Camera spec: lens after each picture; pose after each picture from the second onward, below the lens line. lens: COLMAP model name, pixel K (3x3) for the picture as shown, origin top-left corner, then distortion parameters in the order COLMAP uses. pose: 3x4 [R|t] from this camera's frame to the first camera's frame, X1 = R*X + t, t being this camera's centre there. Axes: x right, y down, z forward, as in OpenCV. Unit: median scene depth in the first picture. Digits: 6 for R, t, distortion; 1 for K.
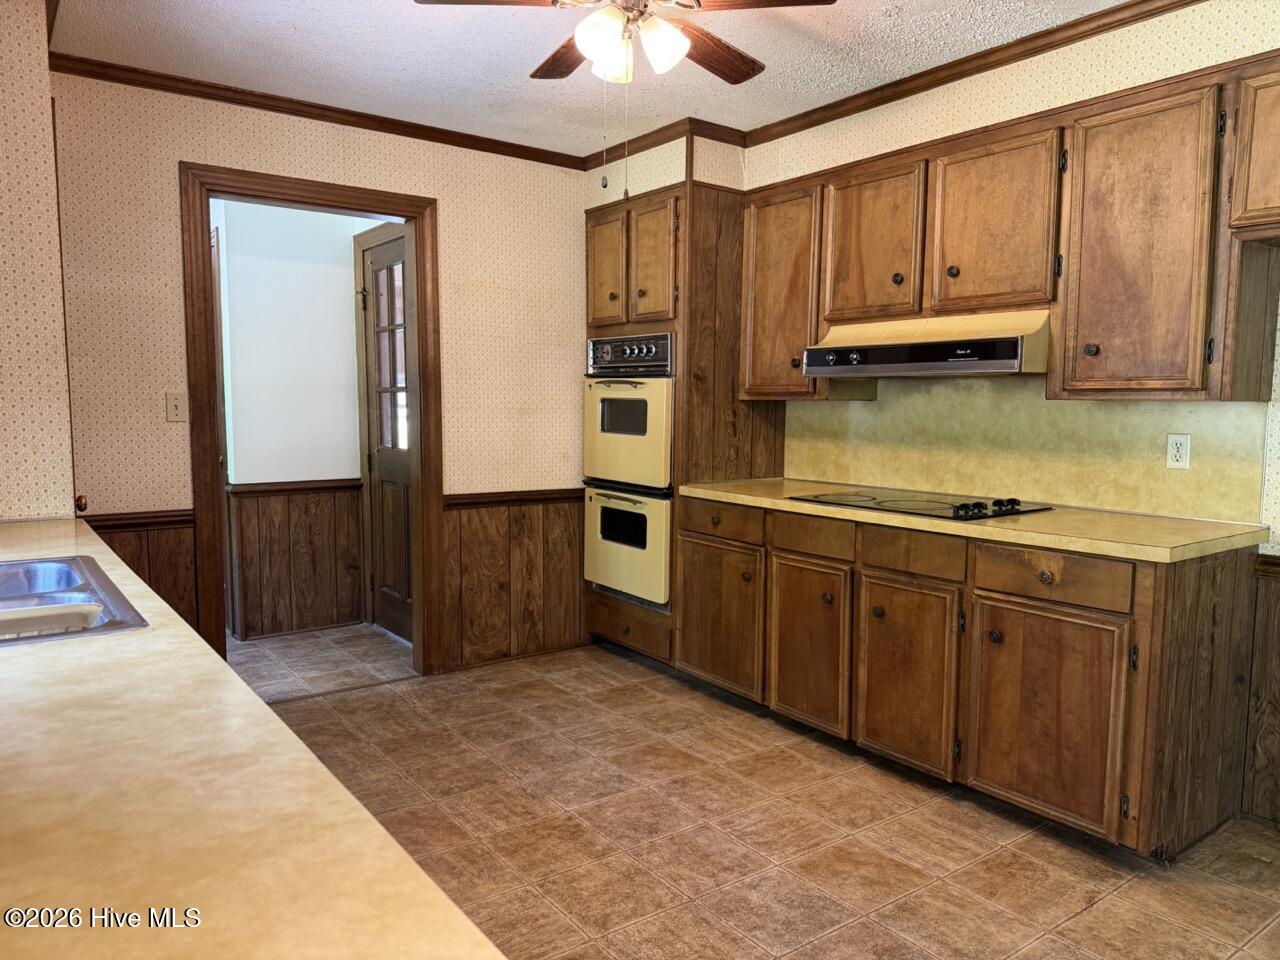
lens RADIAL K [[905.4, 0, 636.8], [0, 905.4, 513.6], [0, 0, 1]] dist [0.047408, -0.070363]
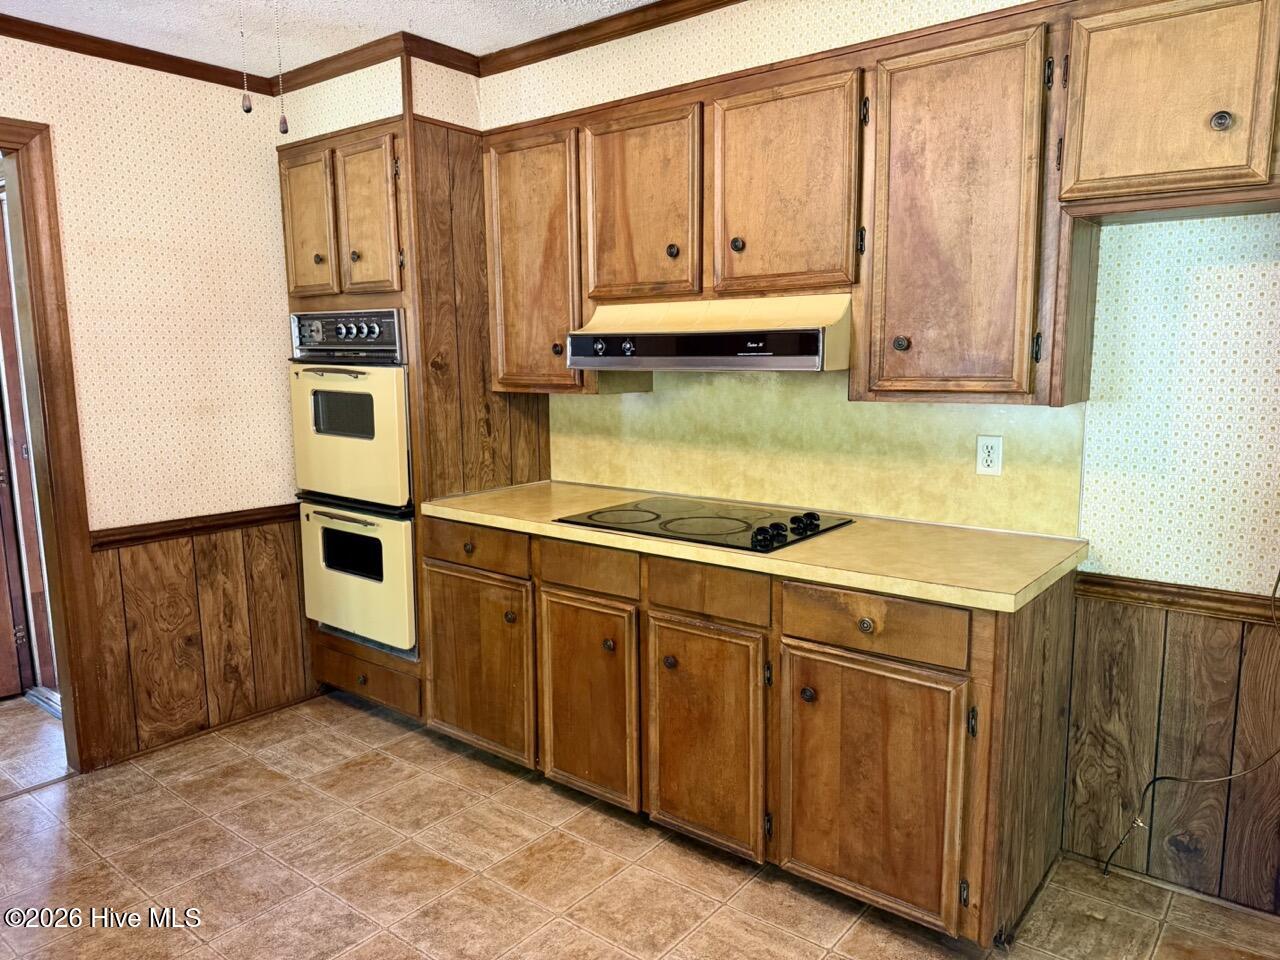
lens RADIAL K [[905.4, 0, 631.0], [0, 905.4, 509.1], [0, 0, 1]] dist [0.047408, -0.070363]
pose [[0.968069, -0.054630, 0.244657, 0.034799], [0.042610, 0.997623, 0.054159, -0.066944], [-0.247034, -0.042005, 0.968096, 0.195910]]
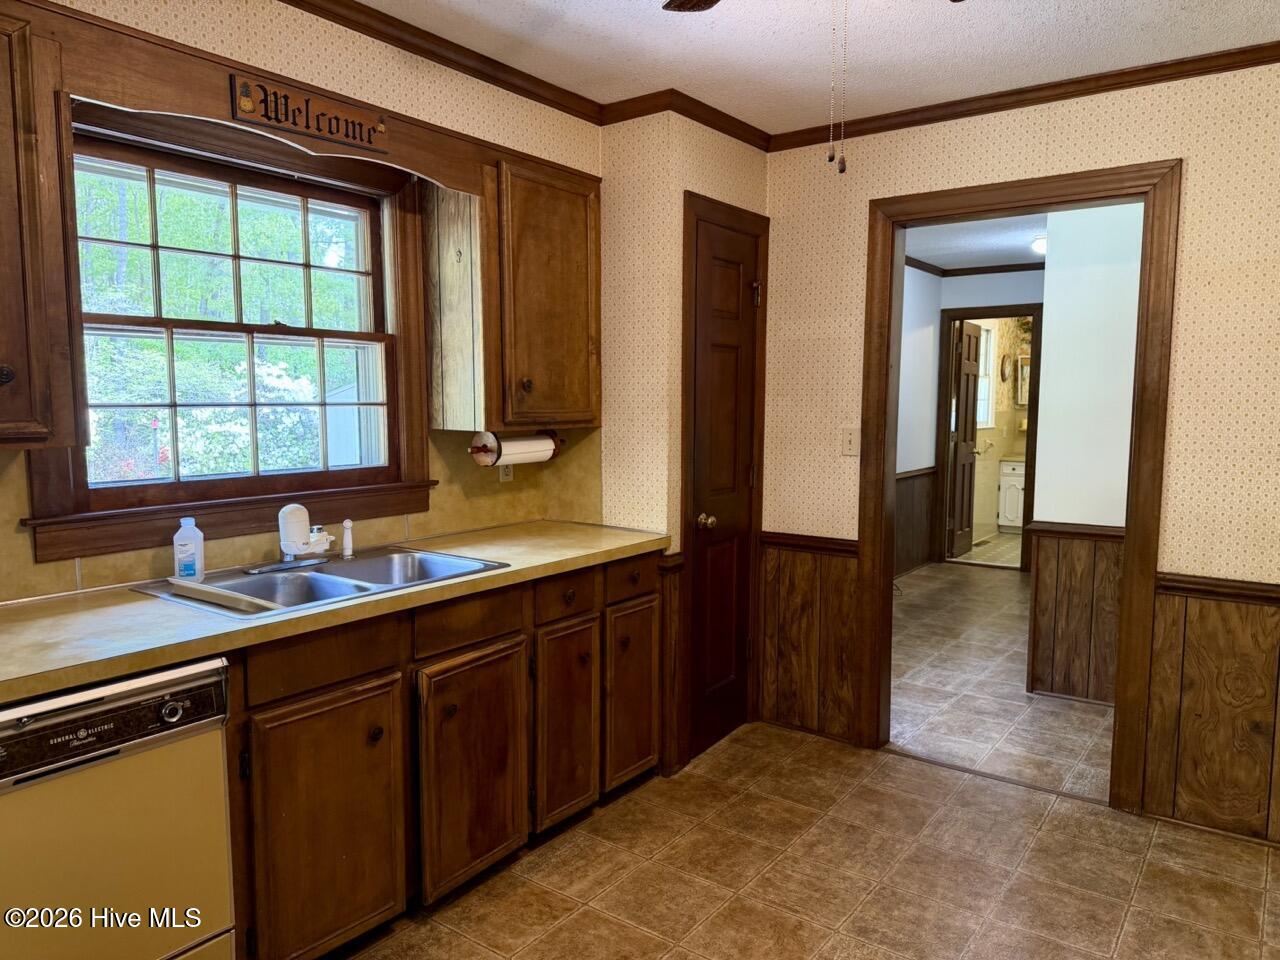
lens RADIAL K [[905.4, 0, 651.6], [0, 905.4, 501.4], [0, 0, 1]] dist [0.047408, -0.070363]
pose [[0.285724, 0.104588, -0.952588, 0.388931], [-0.114750, 0.990609, 0.074344, -0.092492], [0.951417, 0.088067, 0.295042, 0.450954]]
